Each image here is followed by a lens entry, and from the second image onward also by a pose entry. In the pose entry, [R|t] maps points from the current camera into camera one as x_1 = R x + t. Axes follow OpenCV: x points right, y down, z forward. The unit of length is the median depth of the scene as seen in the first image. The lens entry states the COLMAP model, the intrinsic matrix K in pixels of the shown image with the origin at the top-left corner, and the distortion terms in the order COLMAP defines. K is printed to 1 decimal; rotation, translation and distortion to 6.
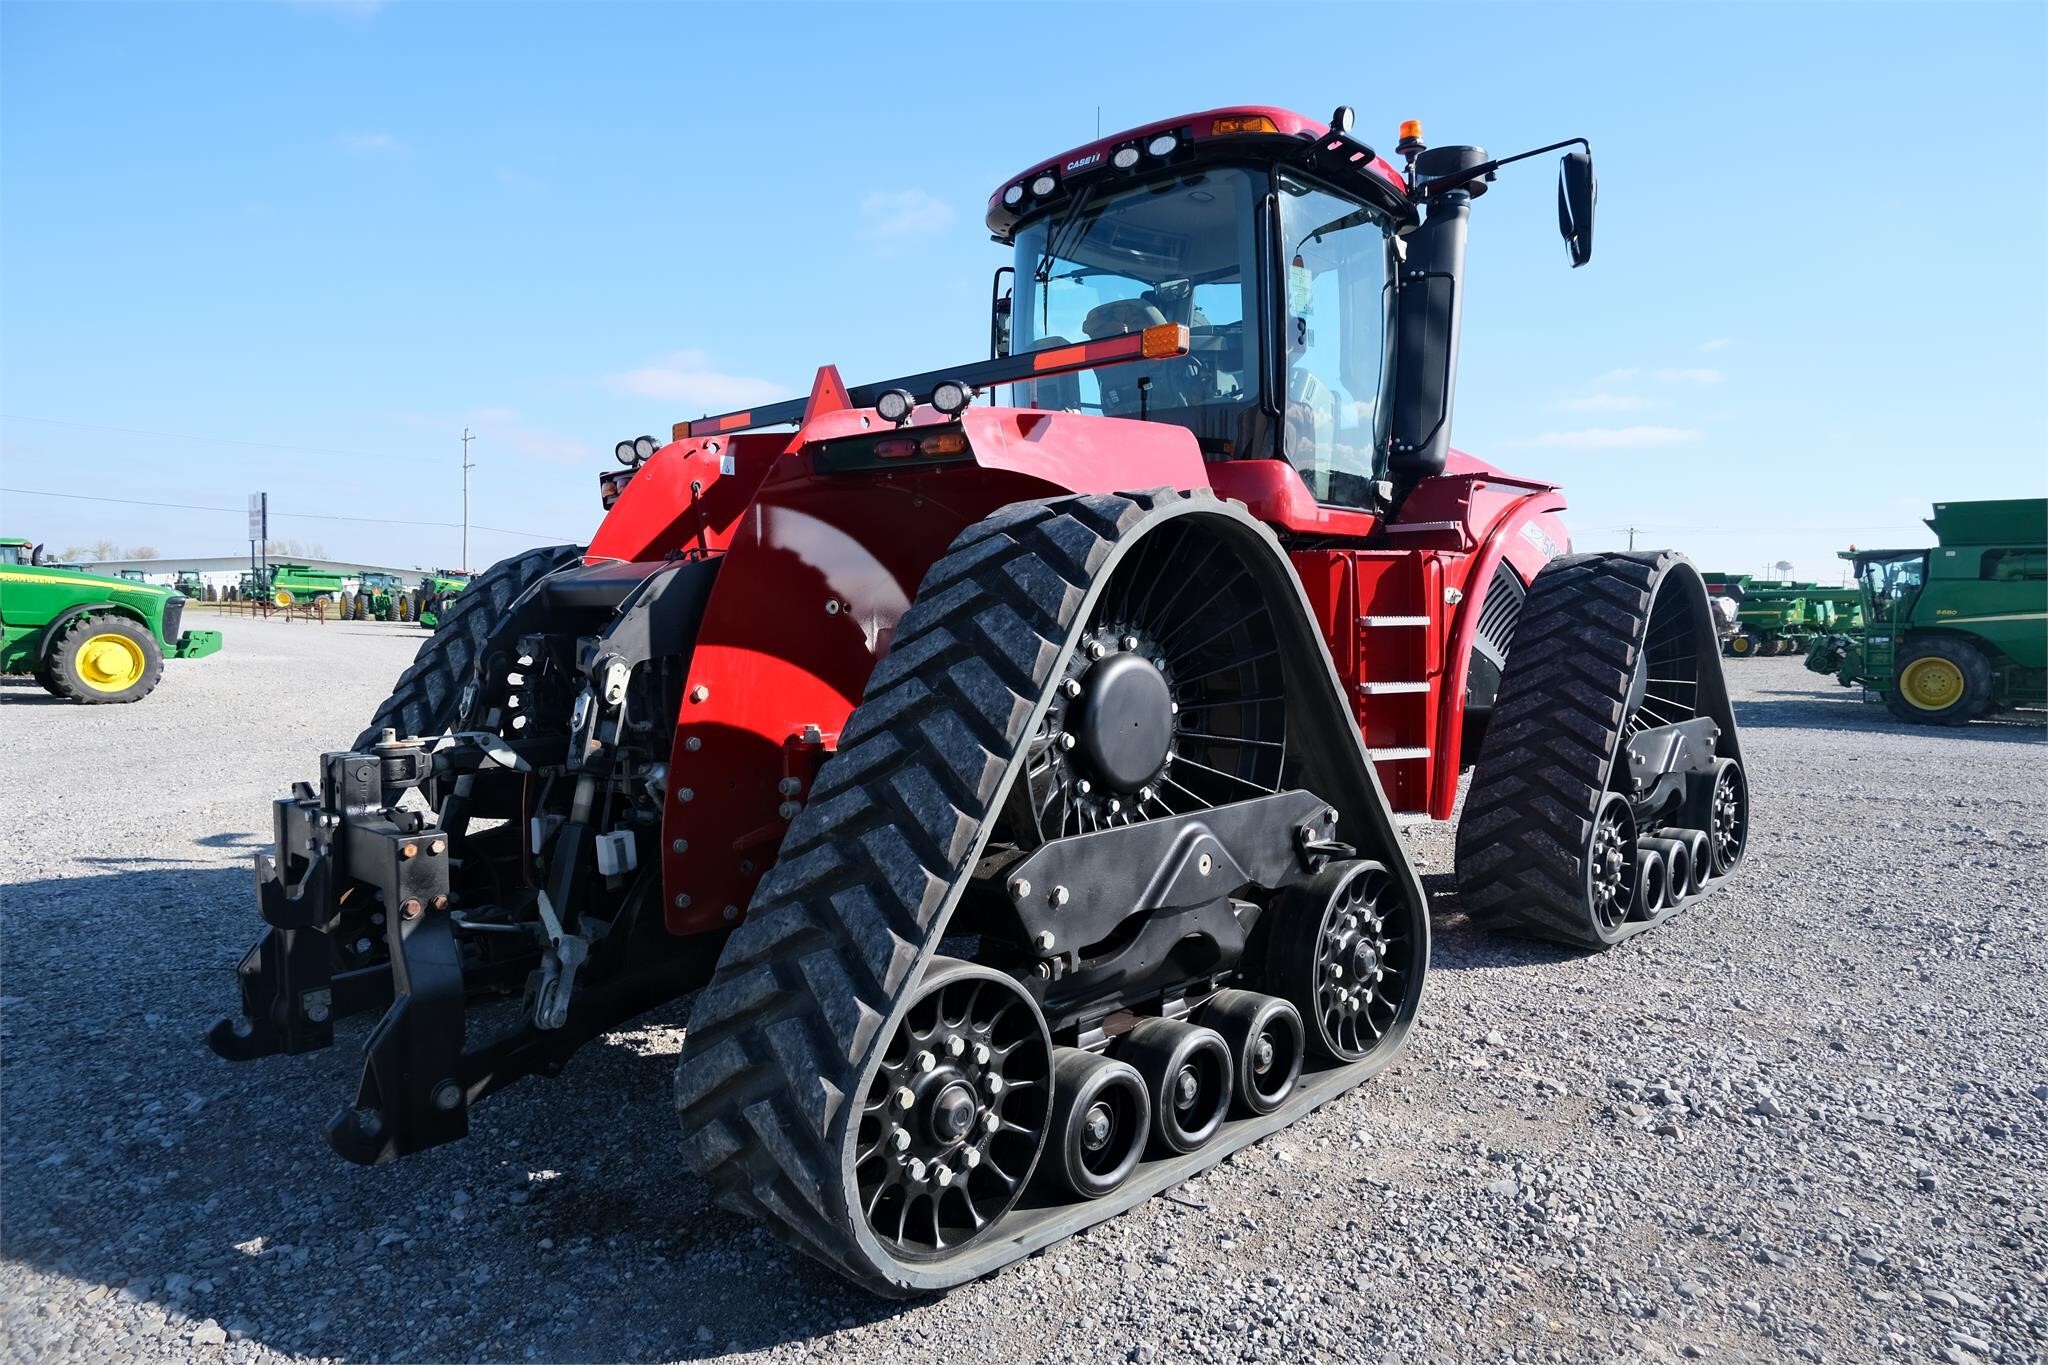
lens RADIAL K [[1278.7, 0, 1025.7], [0, 1278.7, 671.9], [0, 0, 1]] dist [-0.021027, 0.012368]
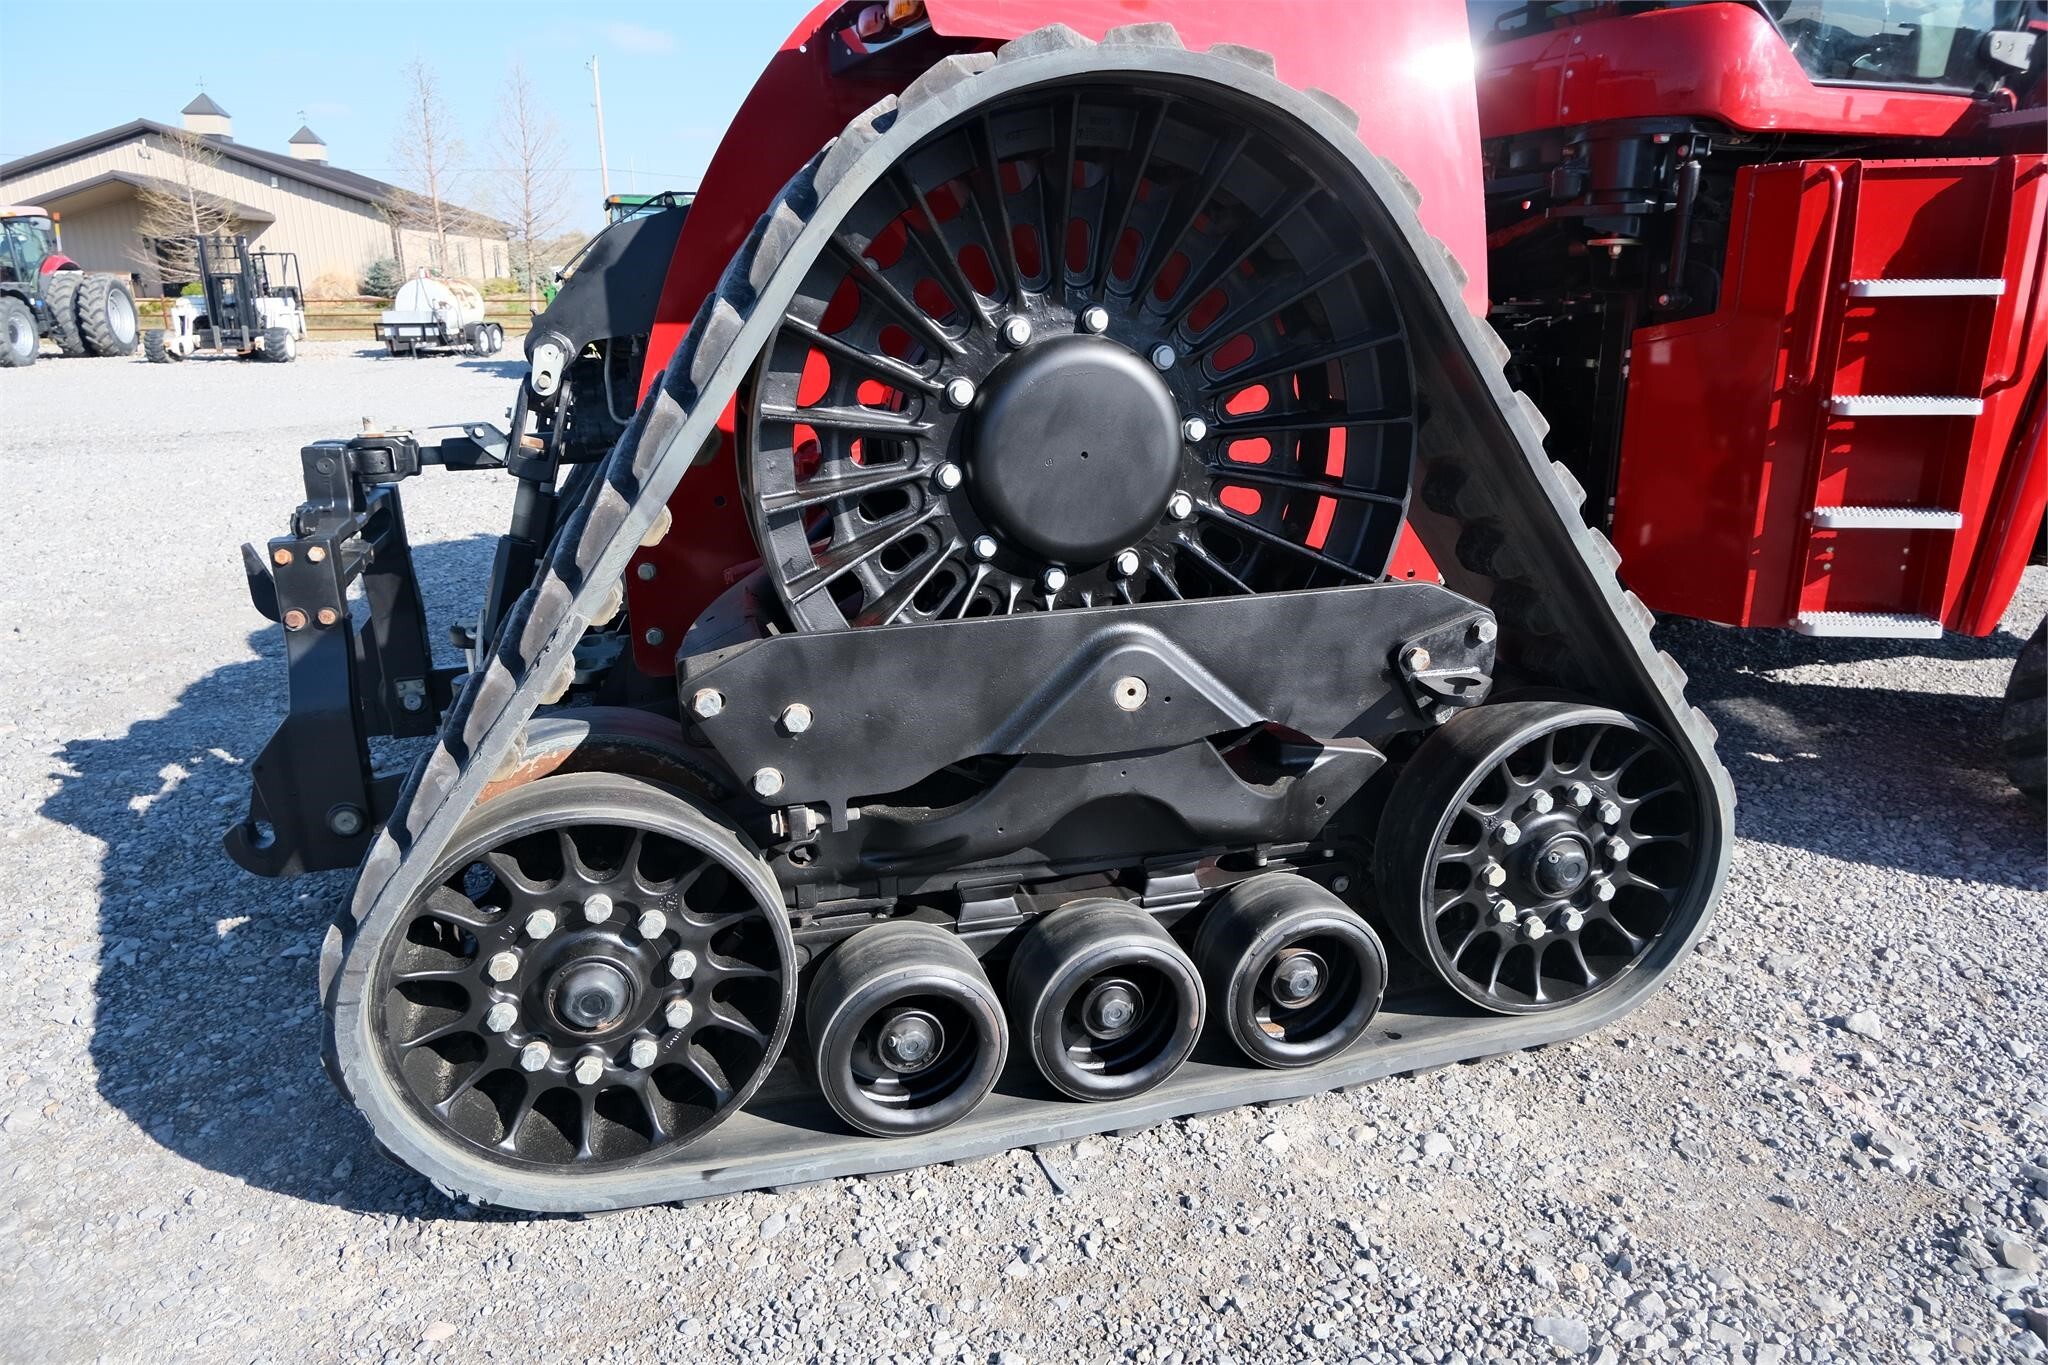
lens RADIAL K [[1287.0, 0, 1018.6], [0, 1287.0, 675.7], [0, 0, 1]] dist [-0.002421, -0.000350]
pose [[0.866872, 0.136510, -0.479477, 0.357838], [-0.017802, 0.969642, 0.243879, -0.006711], [0.498213, -0.202876, 0.842986, 0.414572]]
